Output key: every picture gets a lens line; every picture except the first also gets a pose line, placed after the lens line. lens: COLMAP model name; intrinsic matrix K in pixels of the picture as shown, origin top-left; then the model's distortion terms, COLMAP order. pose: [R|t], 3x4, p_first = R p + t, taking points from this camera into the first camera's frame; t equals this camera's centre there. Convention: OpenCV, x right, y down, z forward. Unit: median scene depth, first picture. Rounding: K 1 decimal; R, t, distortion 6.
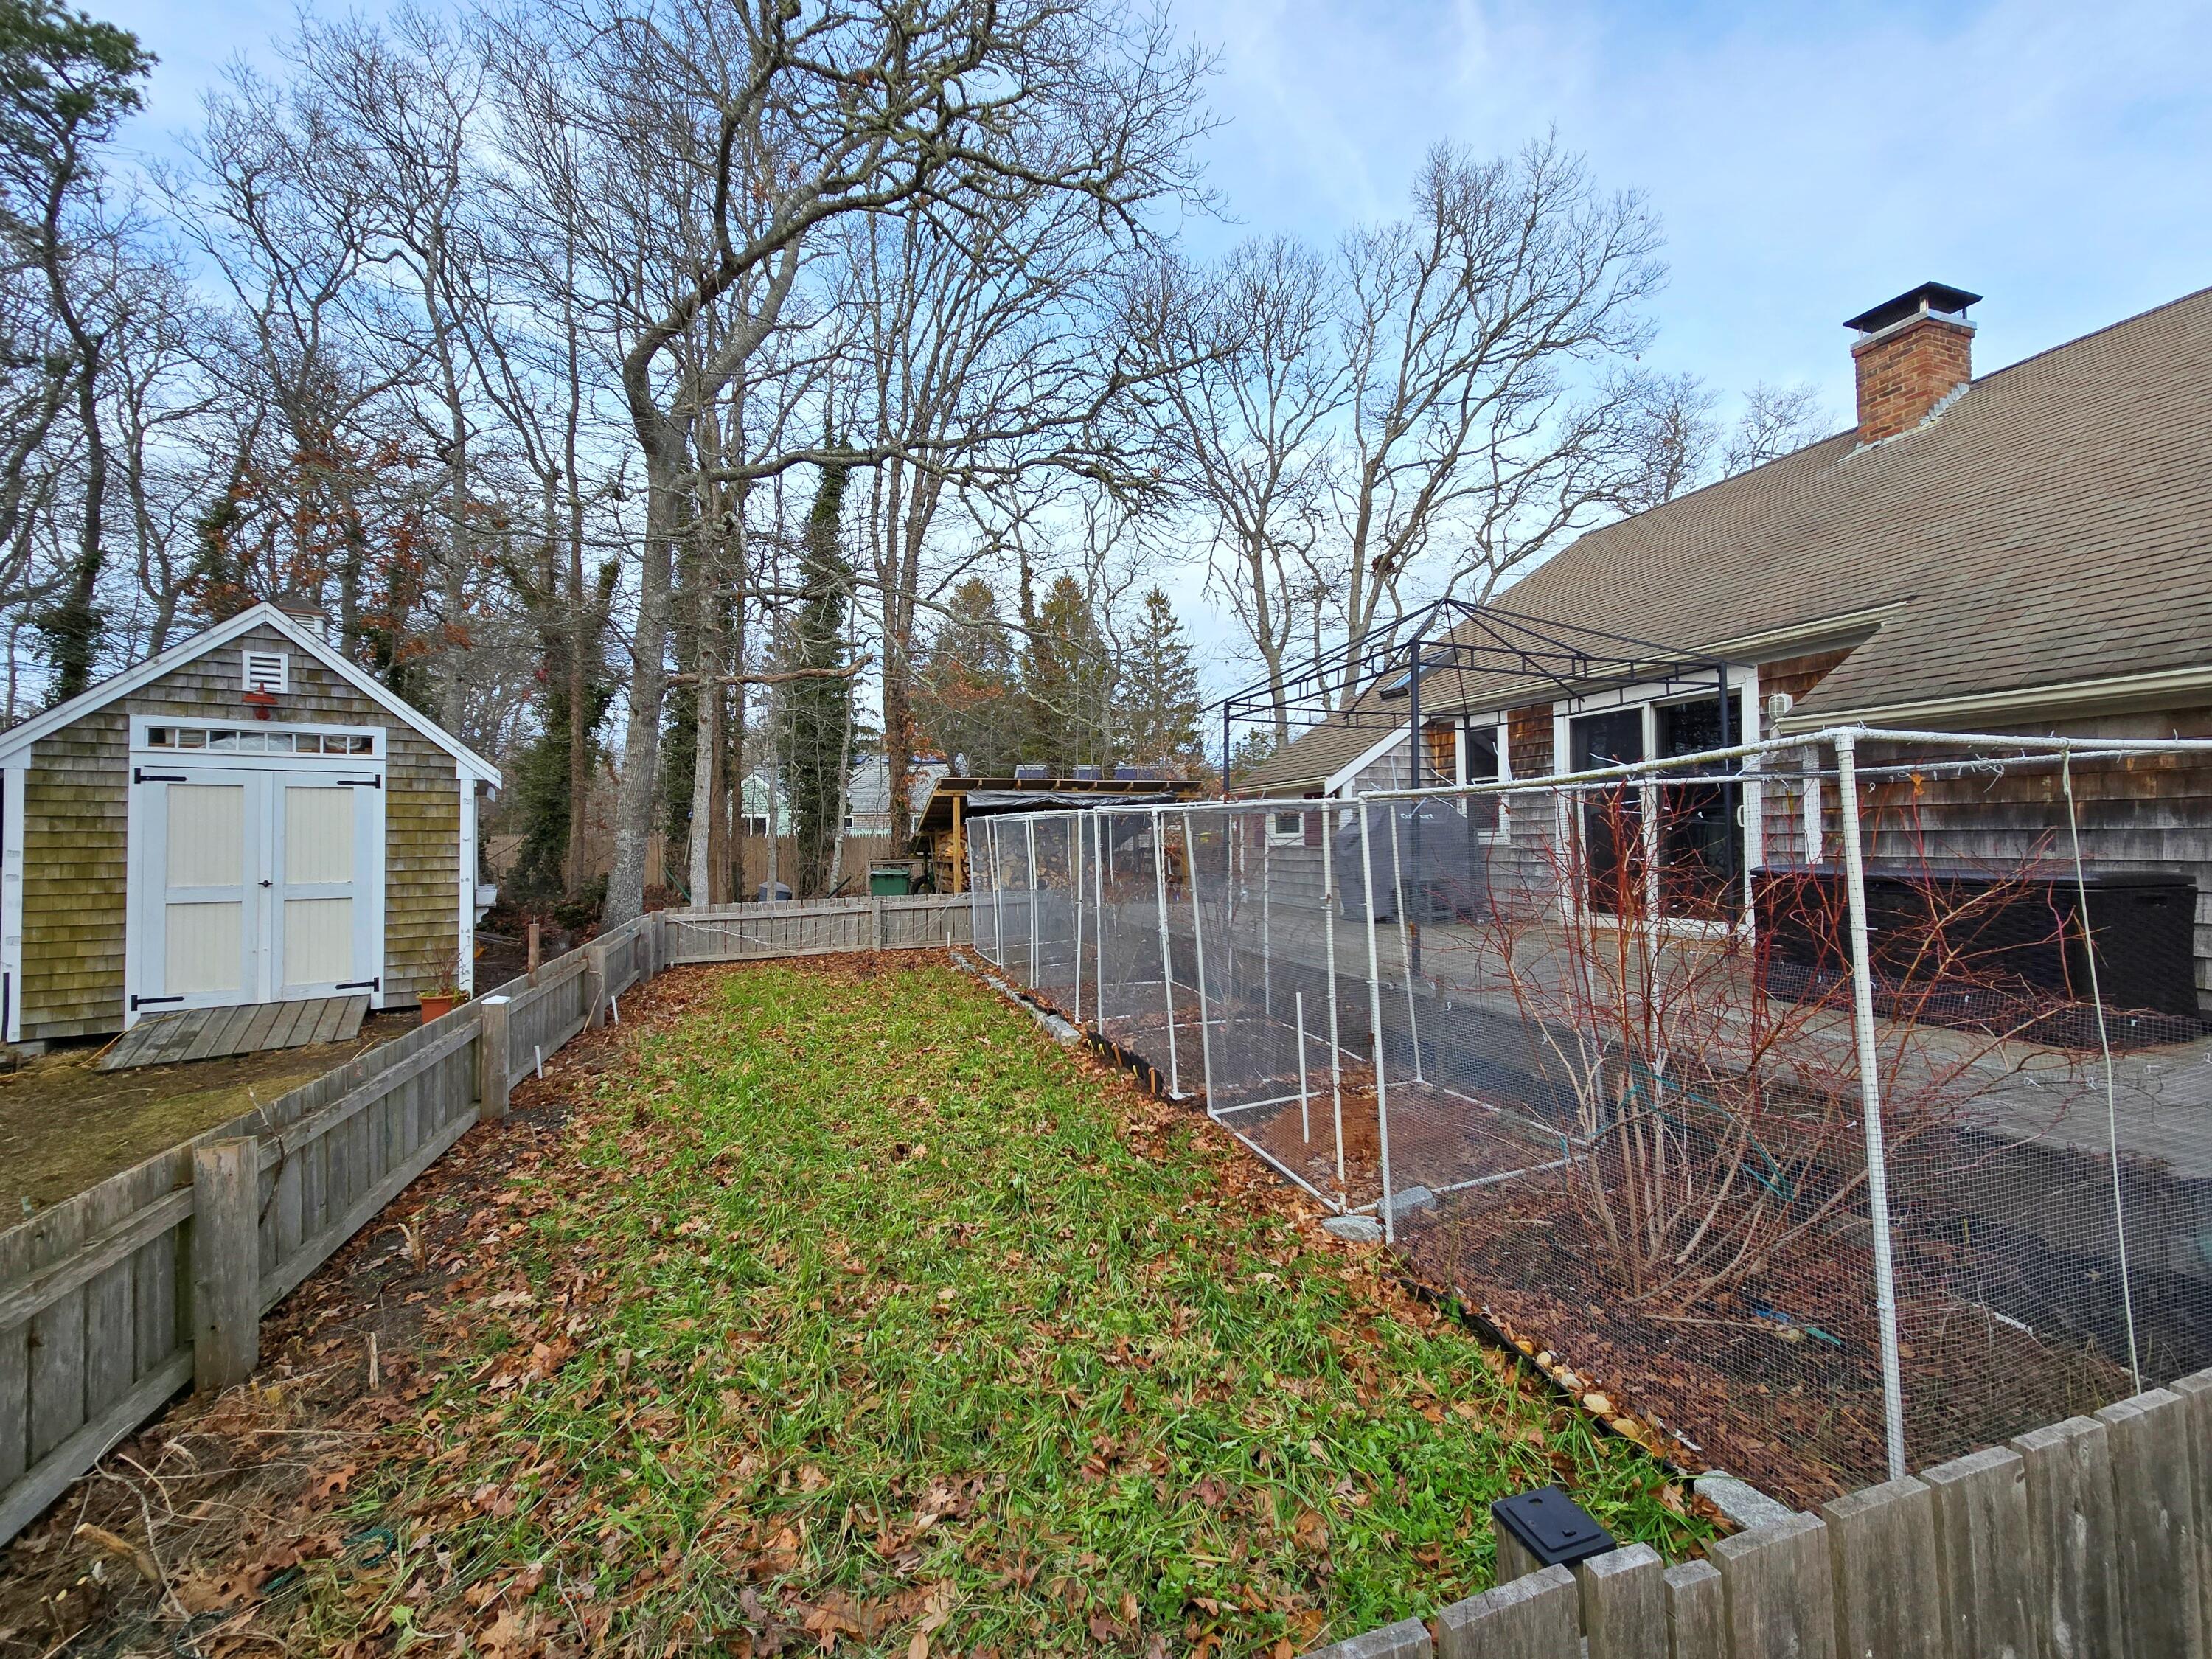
lens RADIAL K [[897.8, 0, 1108.8], [0, 897.8, 816.0], [0, 0, 1]] dist [0.003543, -0.001239]
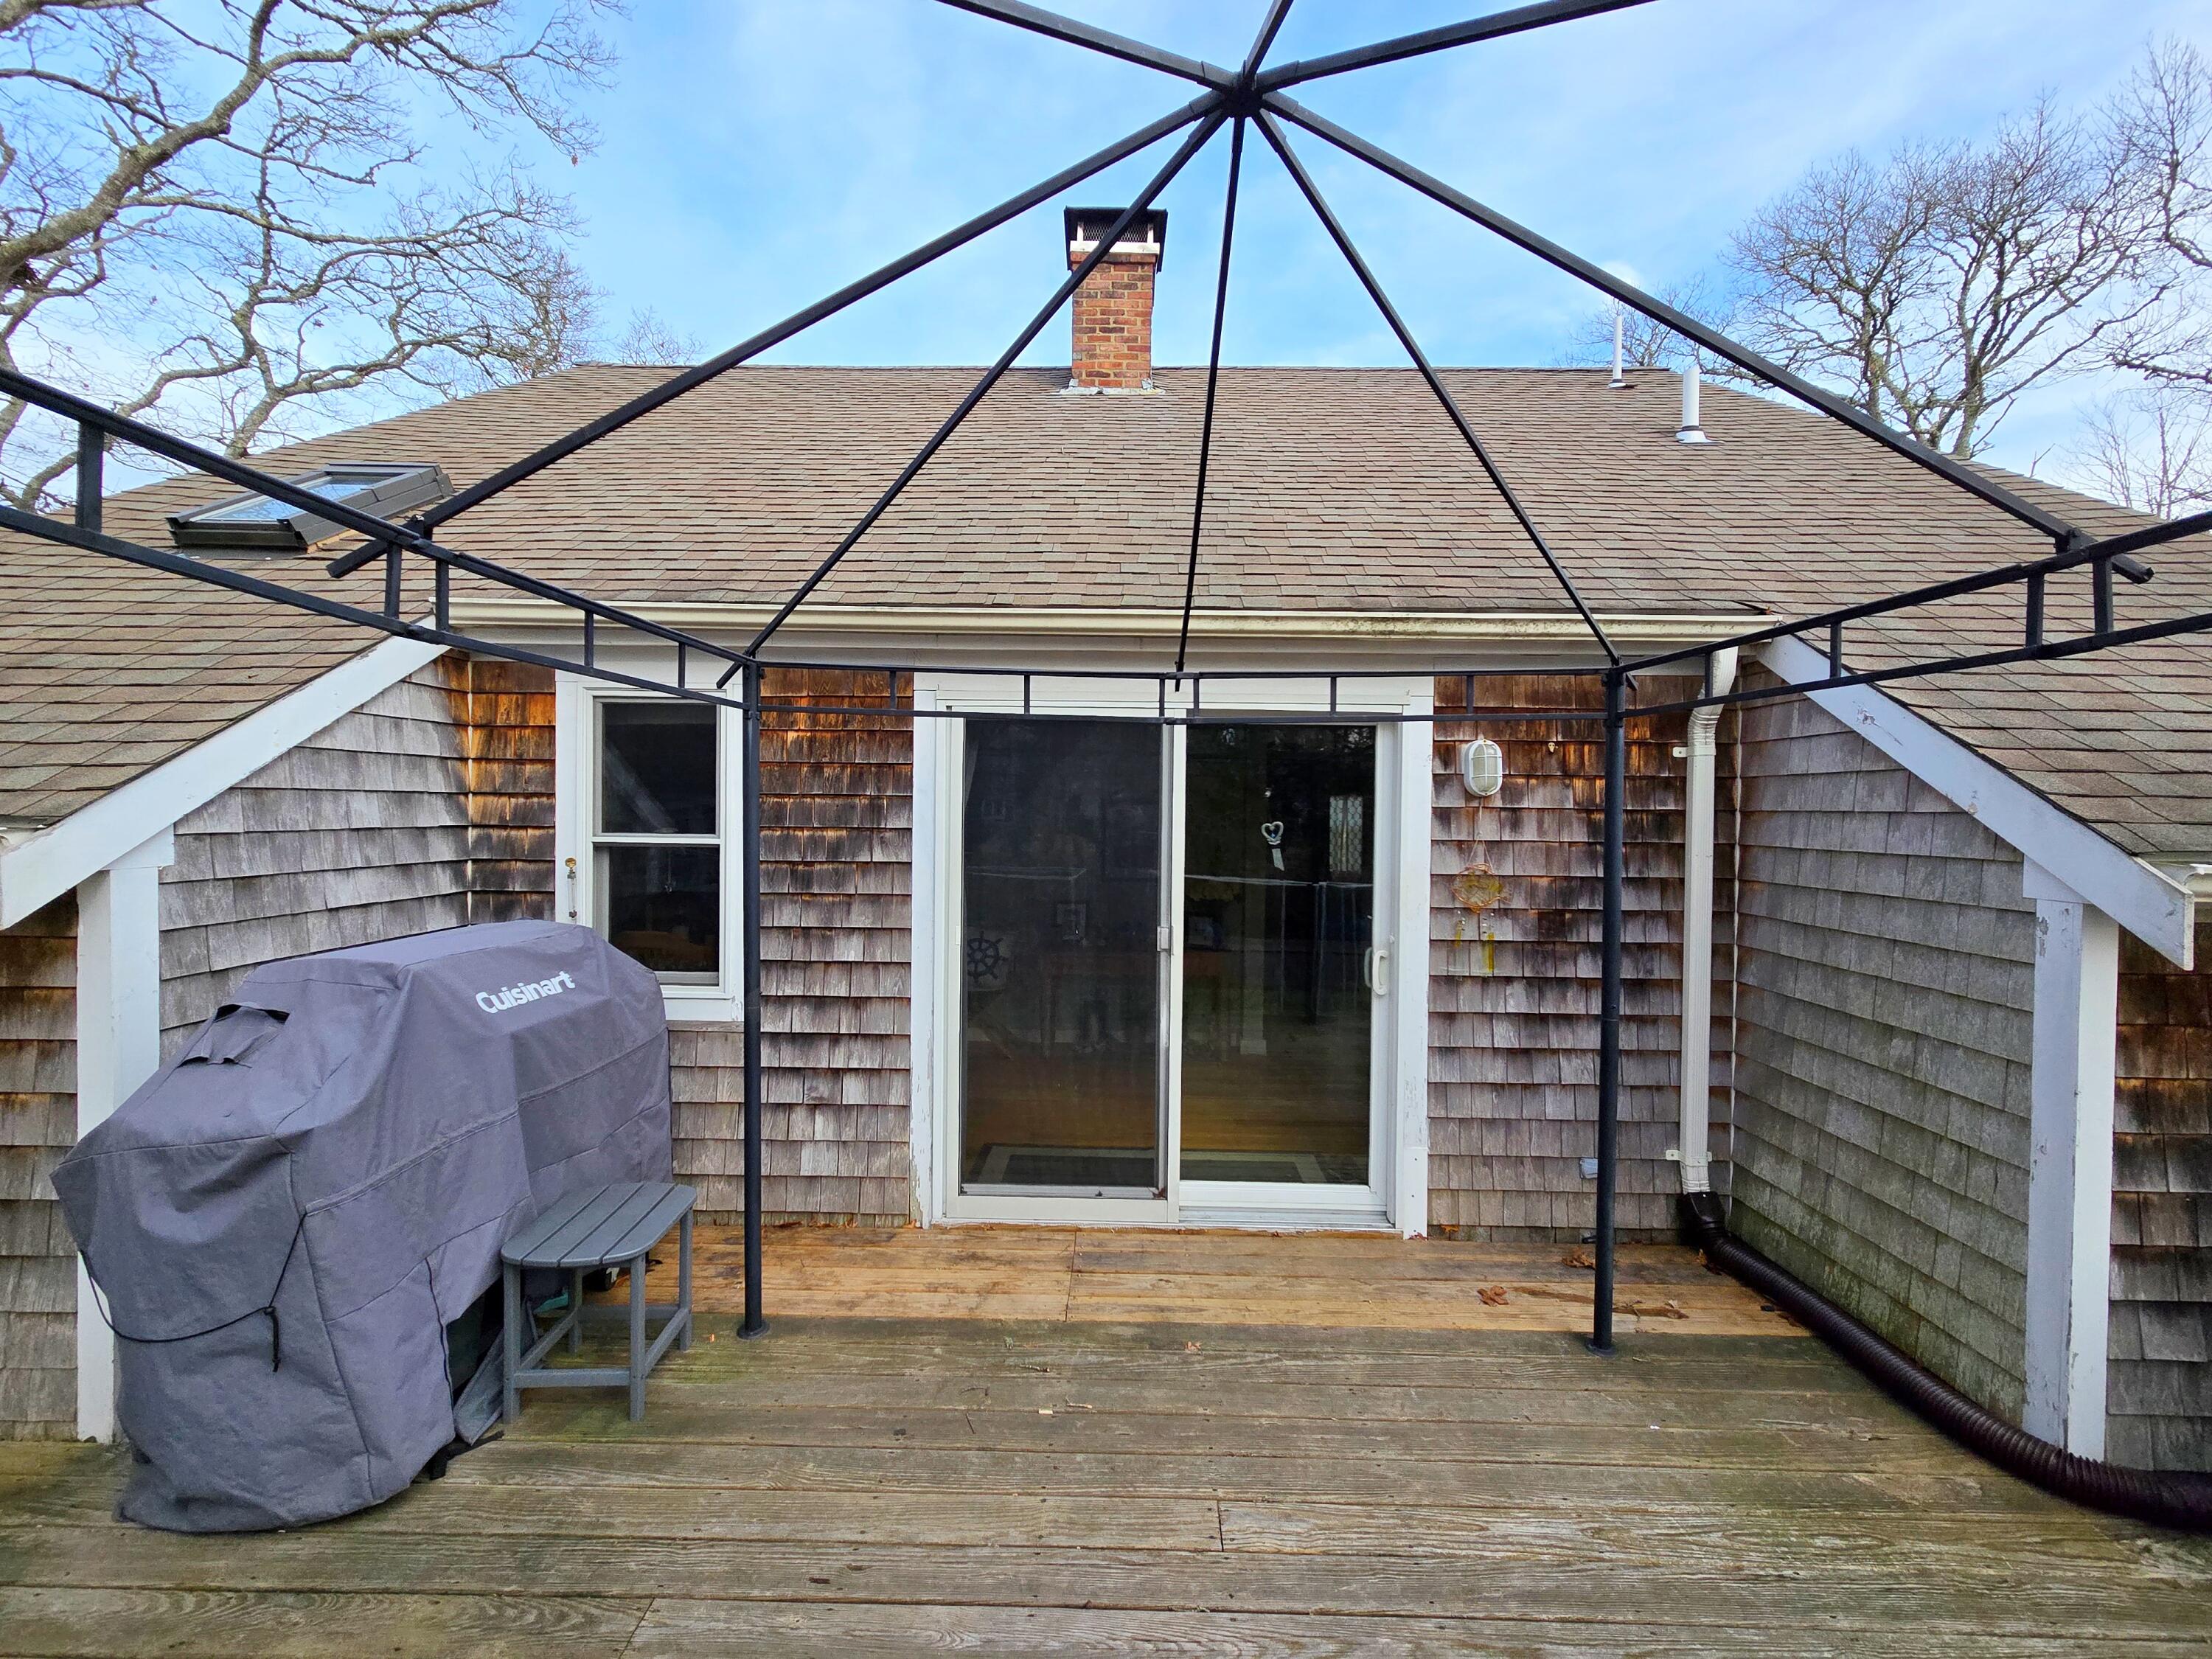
lens RADIAL K [[897.8, 0, 1108.1], [0, 897.8, 824.8], [0, 0, 1]] dist [0.003543, -0.001239]
pose [[0.329892, -0.008785, 0.943978, 0.121014], [-0.039482, 0.998953, 0.023094, -0.057373], [-0.943193, -0.044889, 0.329200, 0.645686]]
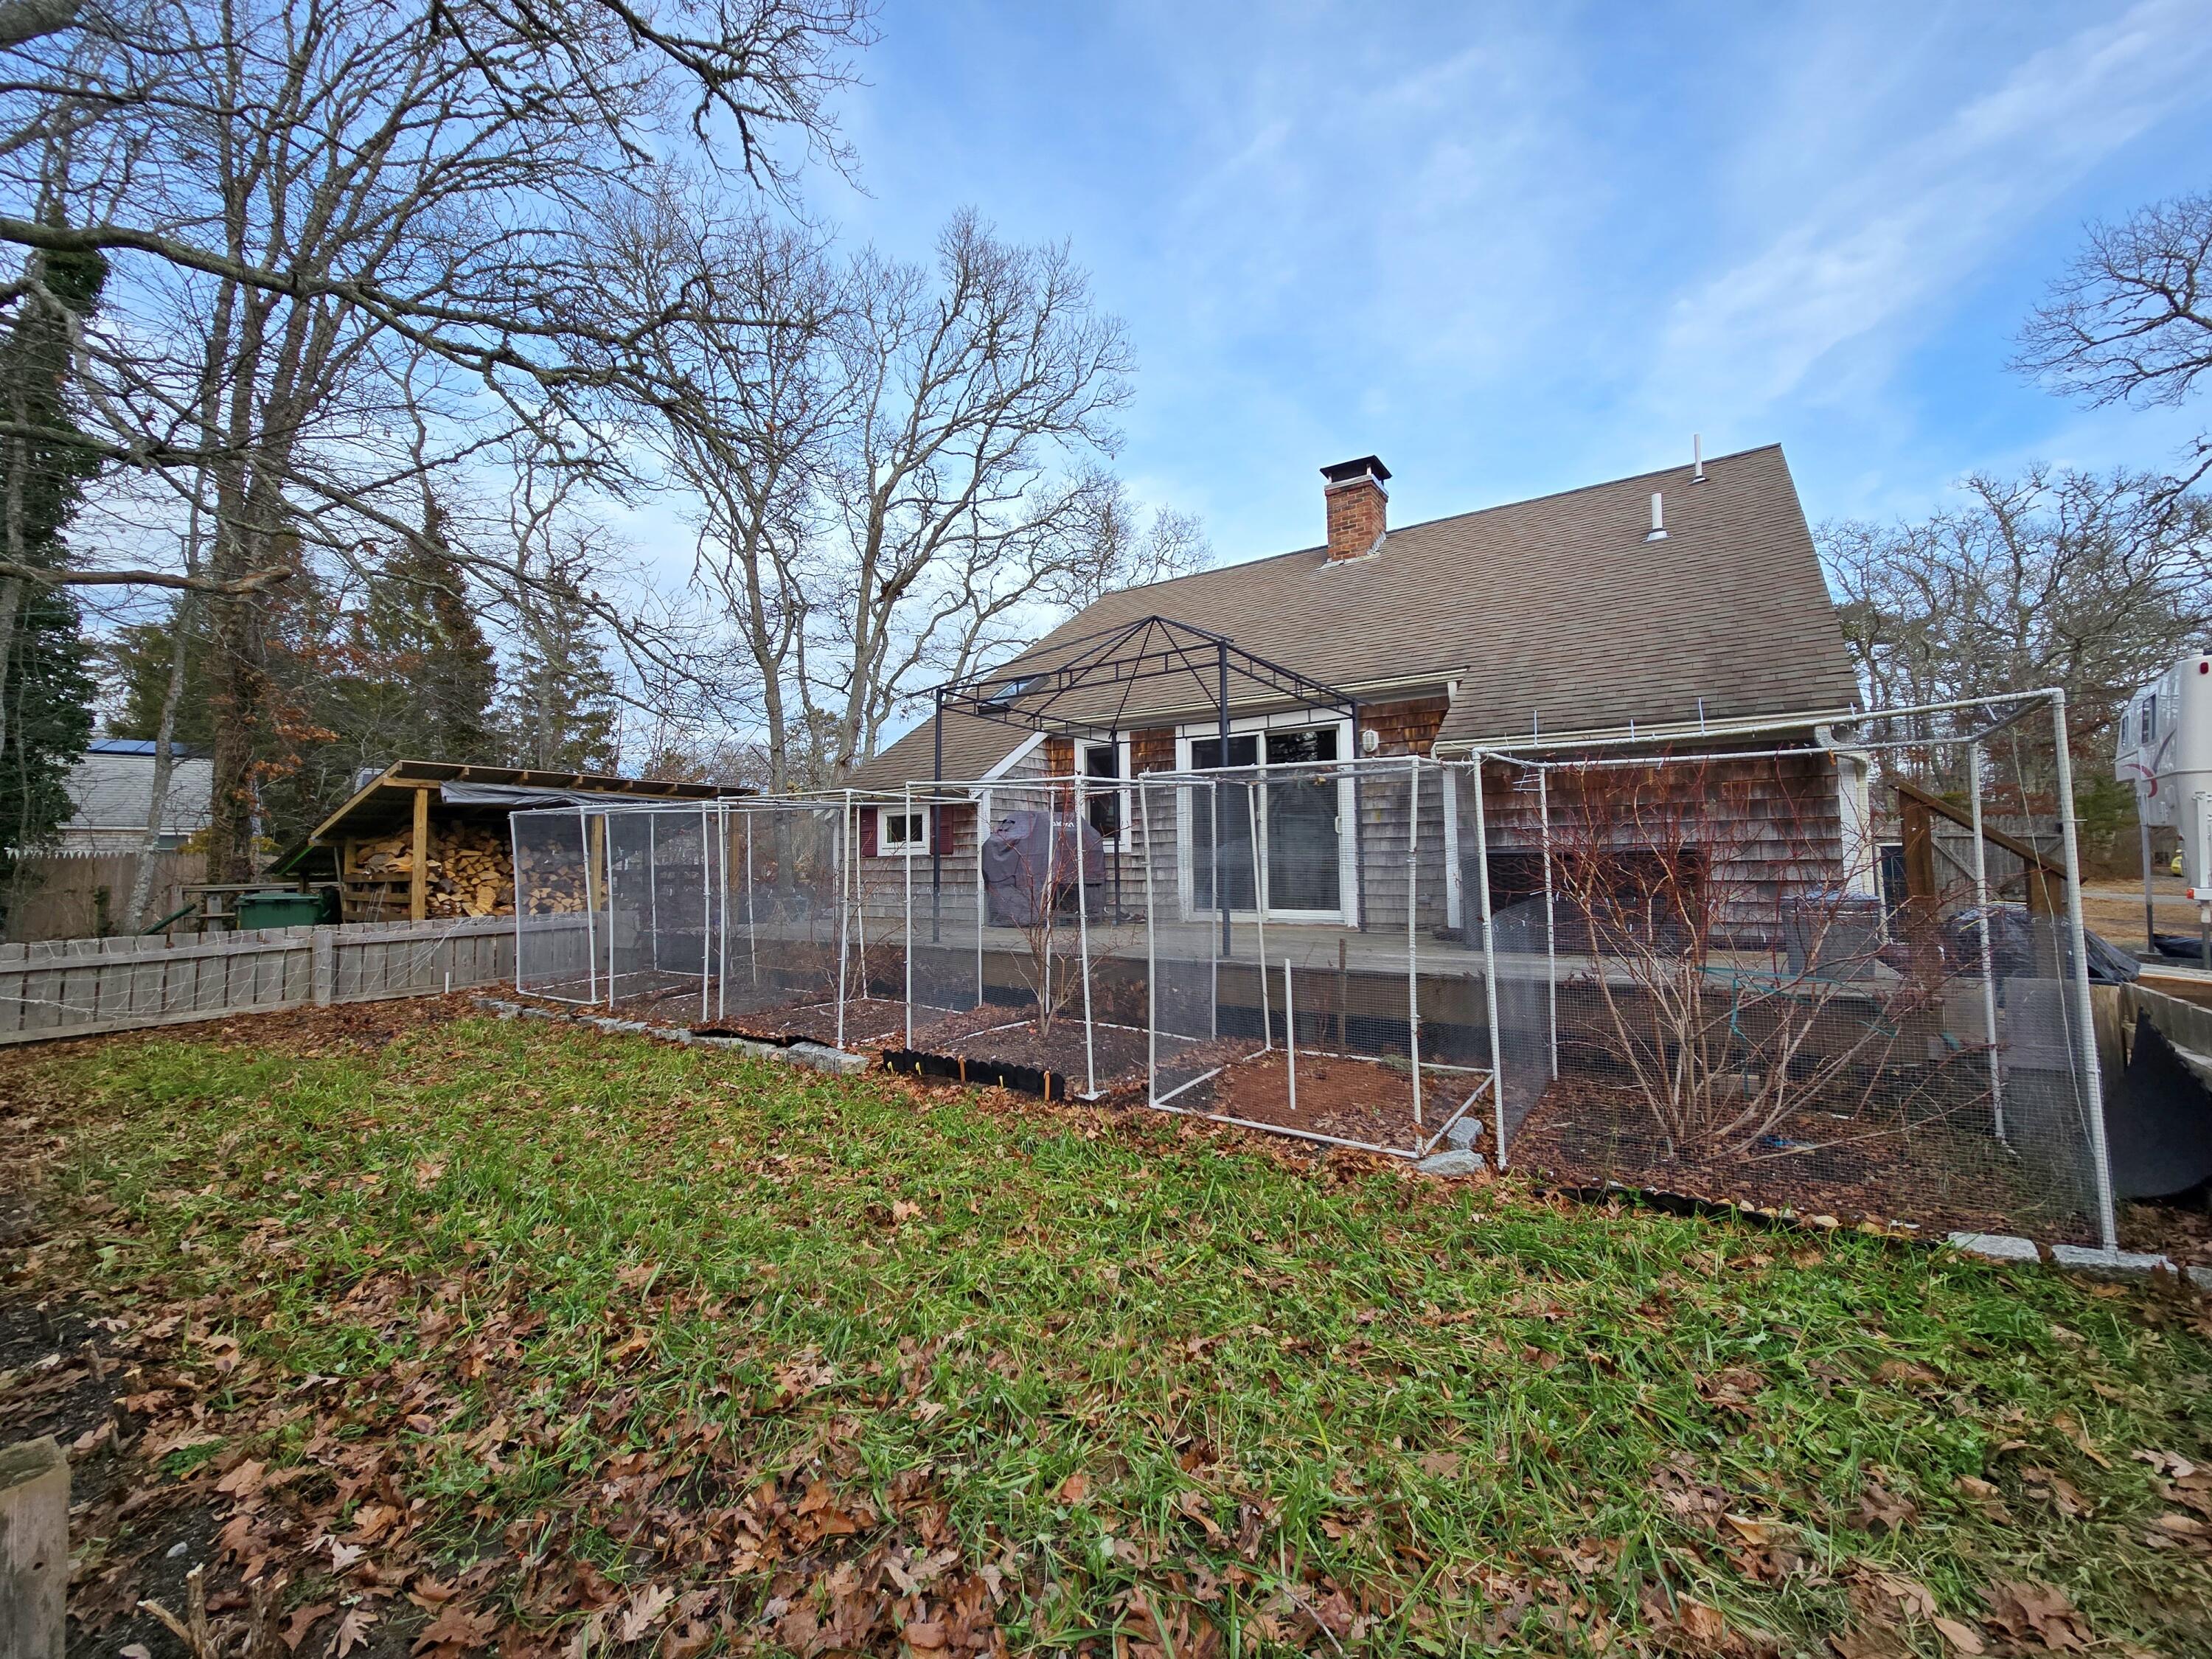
lens RADIAL K [[897.8, 0, 1099.7], [0, 897.8, 821.4], [0, 0, 1]] dist [0.003543, -0.001239]
pose [[0.801045, 0.034043, 0.597635, -0.213419], [-0.013743, 0.999164, -0.038495, 0.032467], [-0.598446, 0.022623, 0.800843, 0.122377]]
